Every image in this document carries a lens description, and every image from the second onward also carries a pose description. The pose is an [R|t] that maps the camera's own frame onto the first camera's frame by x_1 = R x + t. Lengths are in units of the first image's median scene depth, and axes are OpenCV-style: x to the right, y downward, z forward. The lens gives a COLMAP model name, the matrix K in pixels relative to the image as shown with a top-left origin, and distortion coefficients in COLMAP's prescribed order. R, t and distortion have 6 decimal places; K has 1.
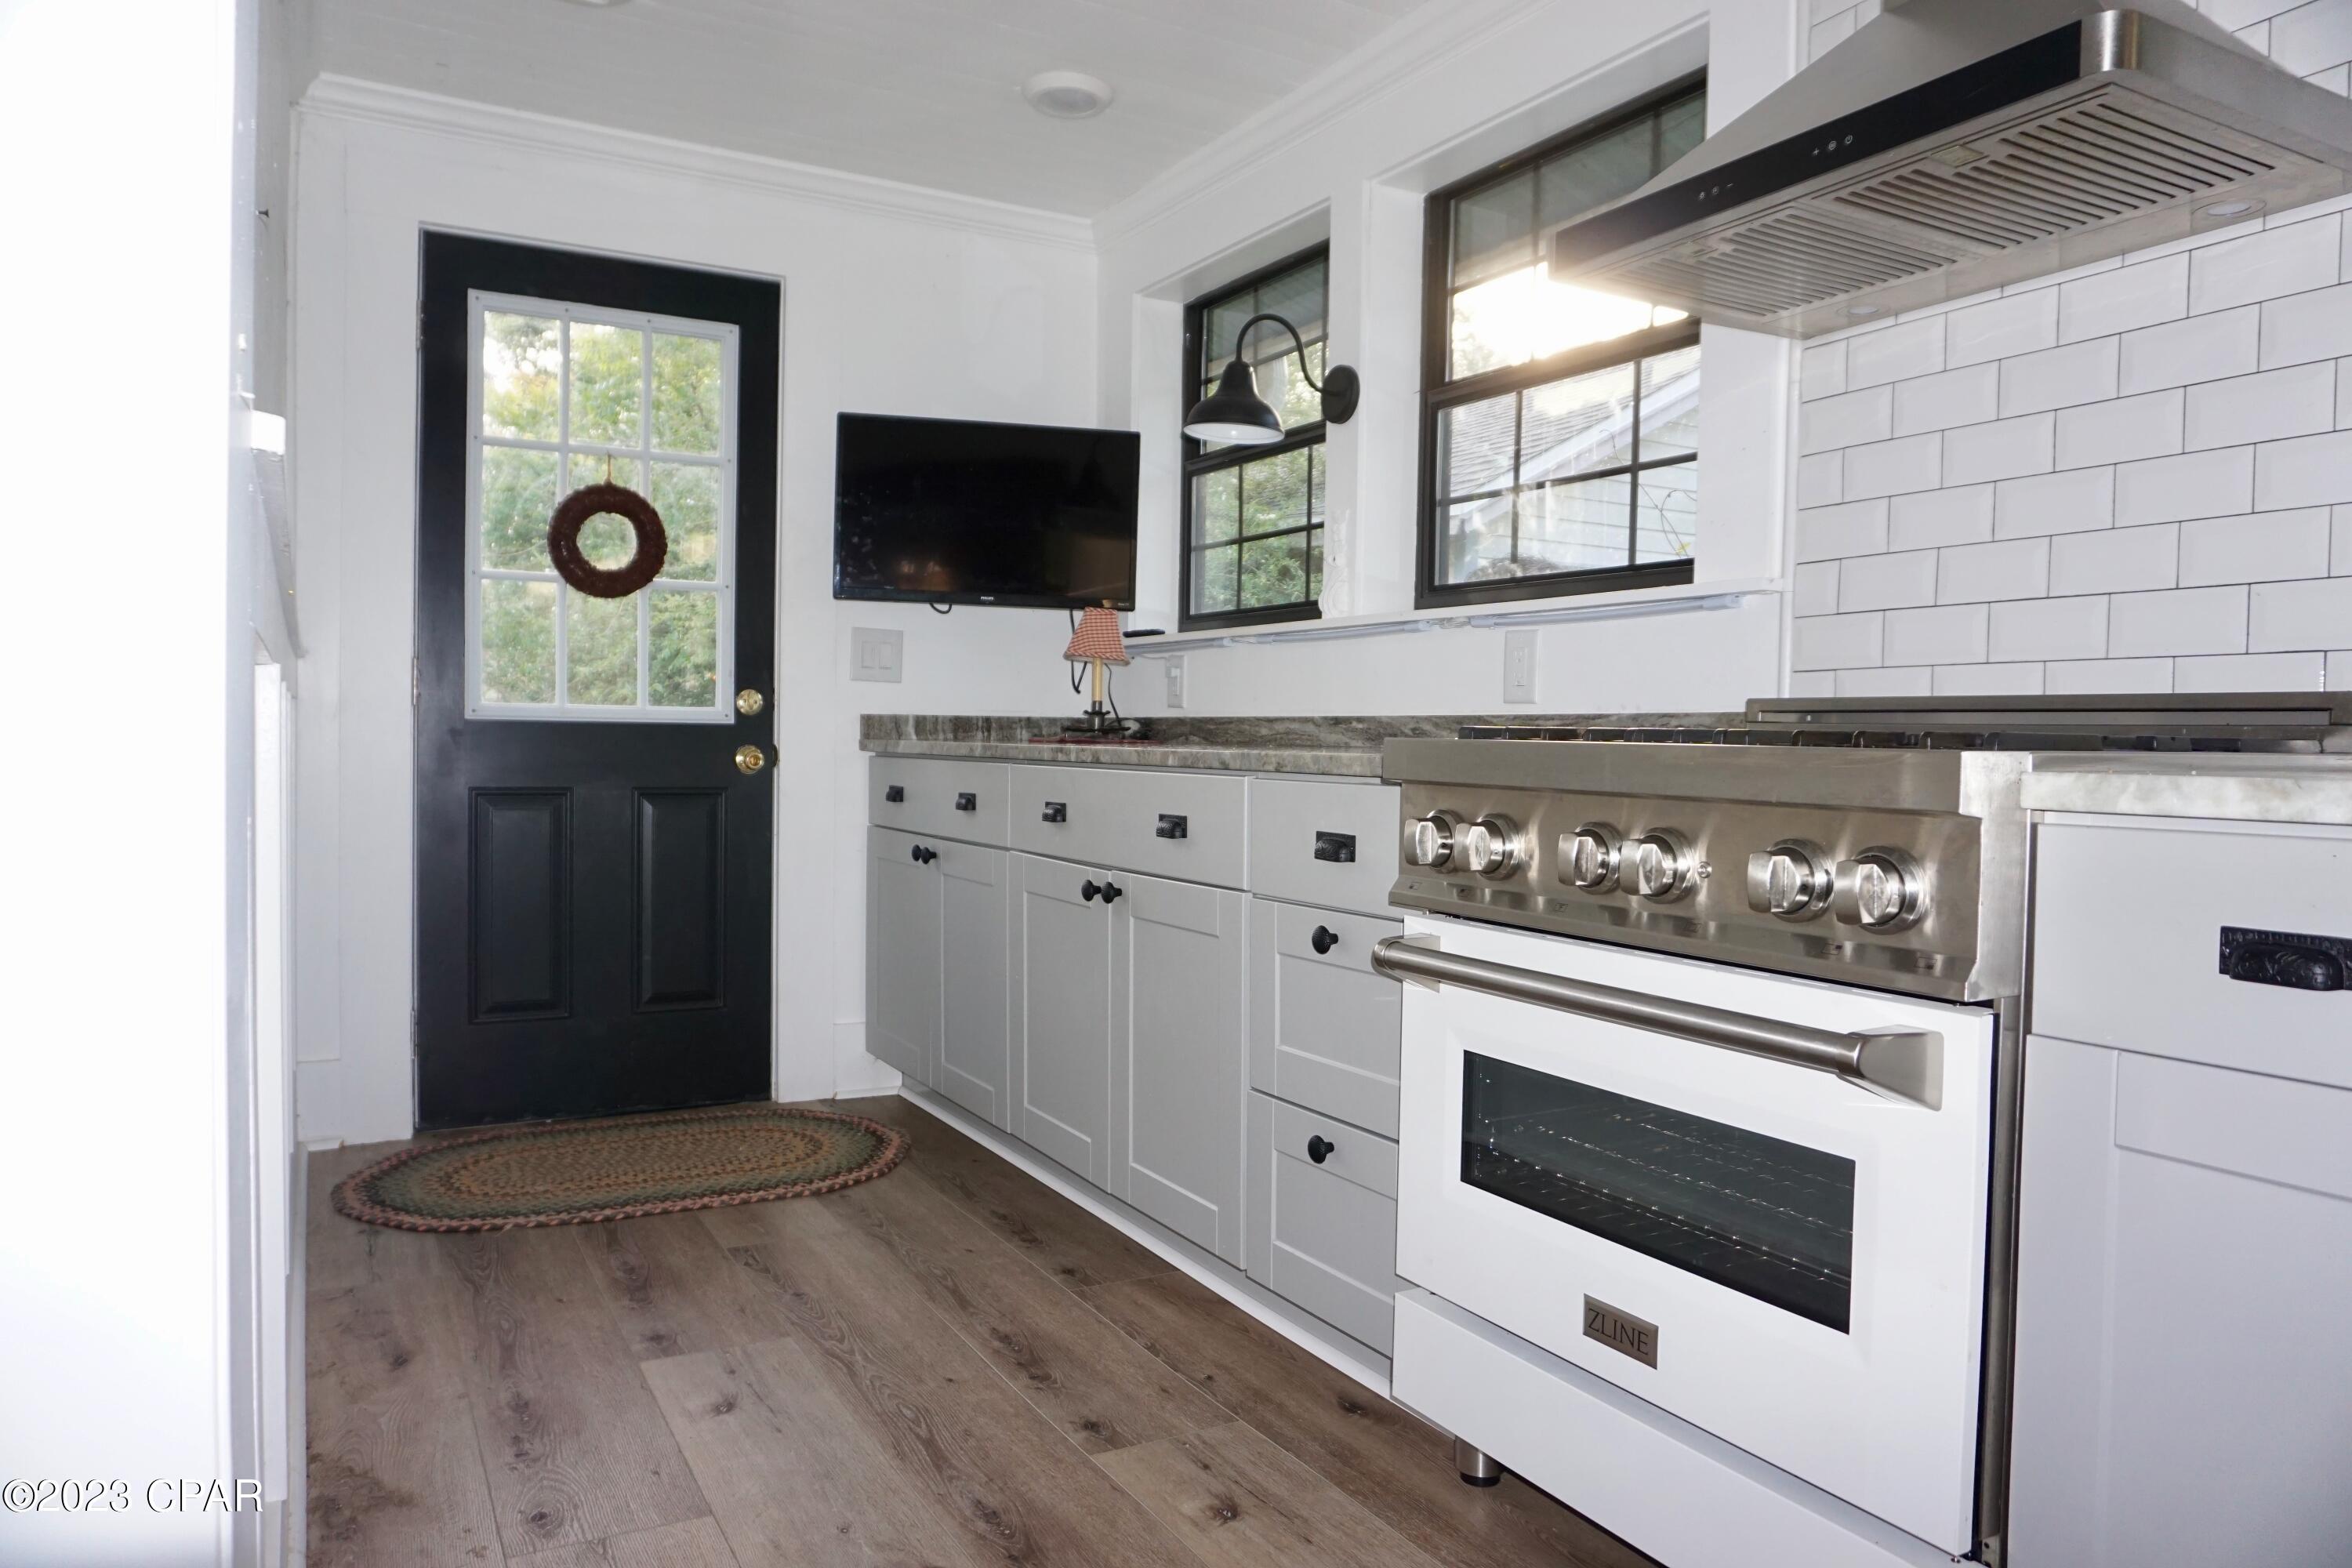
lens RADIAL K [[1595.2, 0, 1183.0], [0, 1595.2, 787.8], [0, 0, 1]] dist [-0.042825, 0.038213]
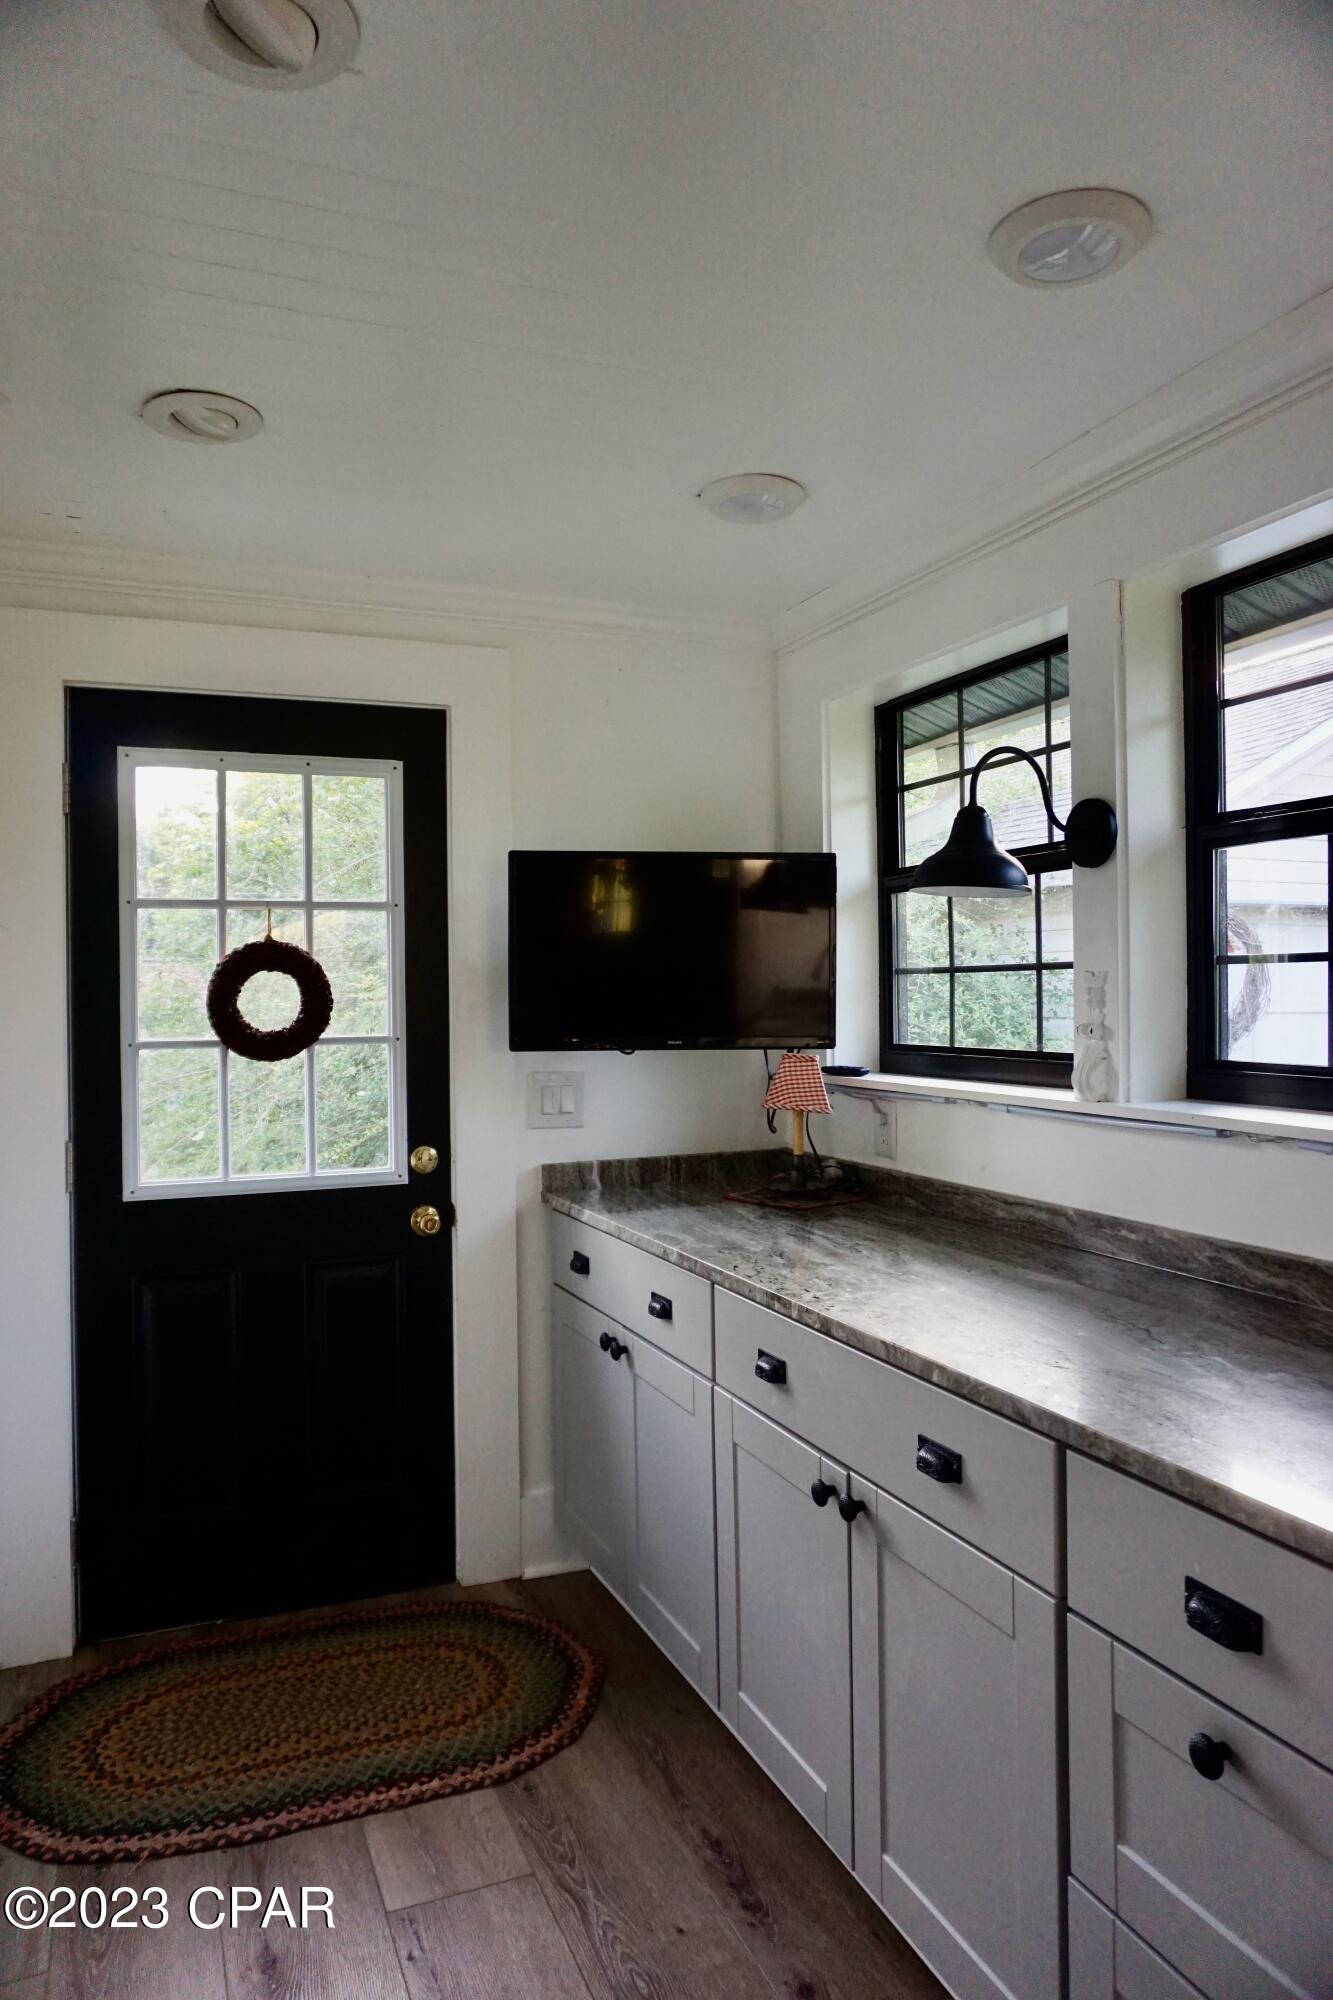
lens RADIAL K [[1350.6, 0, 666.5], [0, 1350.6, 1000.0], [0, 0, 1]] dist [-0.016736, -0.000748]
pose [[0.992930, -0.027454, -0.115482, -0.045267], [0.023574, 0.999115, -0.034837, -0.143976], [0.116336, 0.031869, 0.992698, 0.278736]]
